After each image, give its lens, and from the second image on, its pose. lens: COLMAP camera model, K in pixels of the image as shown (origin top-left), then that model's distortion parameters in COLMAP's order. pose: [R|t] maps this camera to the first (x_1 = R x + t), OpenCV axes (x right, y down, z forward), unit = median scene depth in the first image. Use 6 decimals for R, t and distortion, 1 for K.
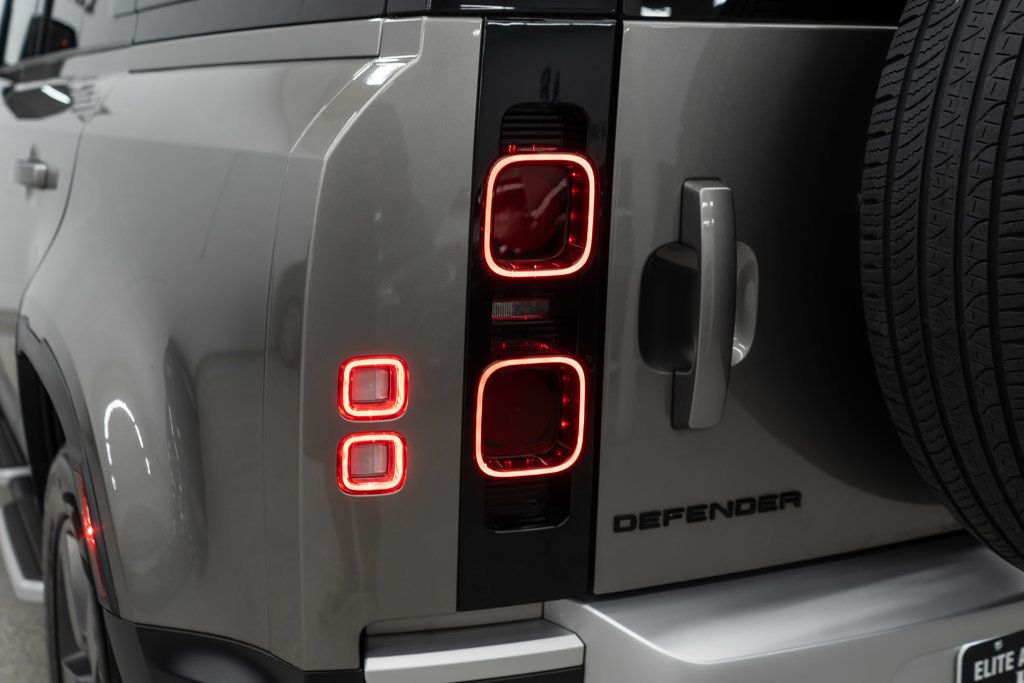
lens RADIAL K [[1230.9, 0, 512.0], [0, 1230.9, 341.5], [0, 0, 1]] dist [-0.017158, -0.021066]
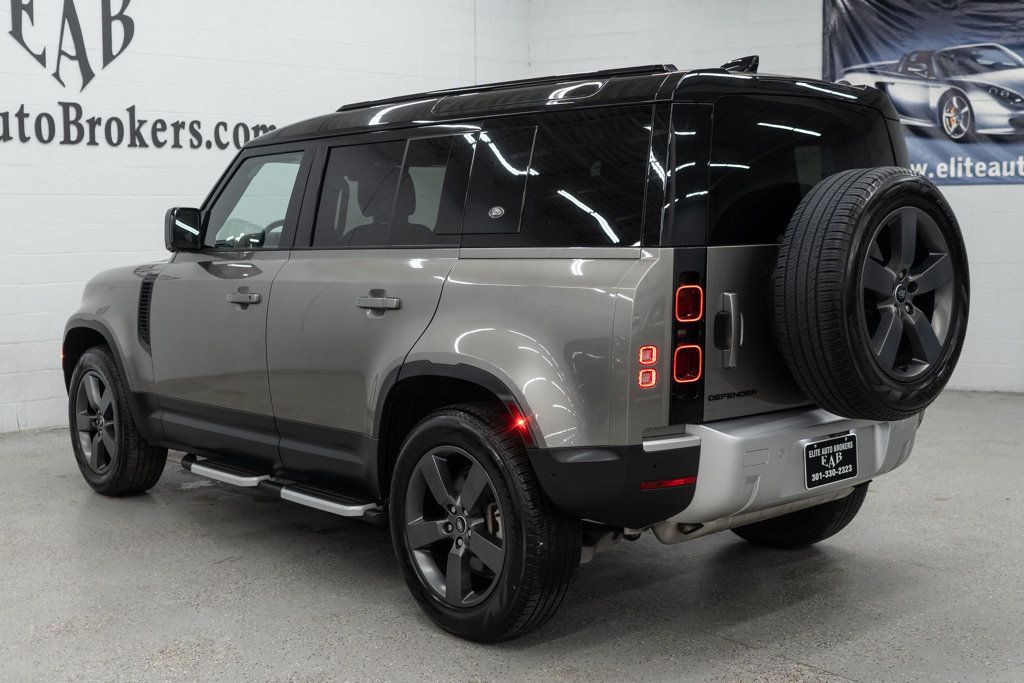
lens RADIAL K [[1230.9, 0, 512.0], [0, 1230.9, 341.5], [0, 0, 1]] dist [-0.017158, -0.021066]
pose [[0.971984, -0.040574, 0.231517, -1.214256], [0.065754, 0.992598, -0.102105, 0.309926], [-0.225661, 0.114467, 0.967458, -2.122413]]
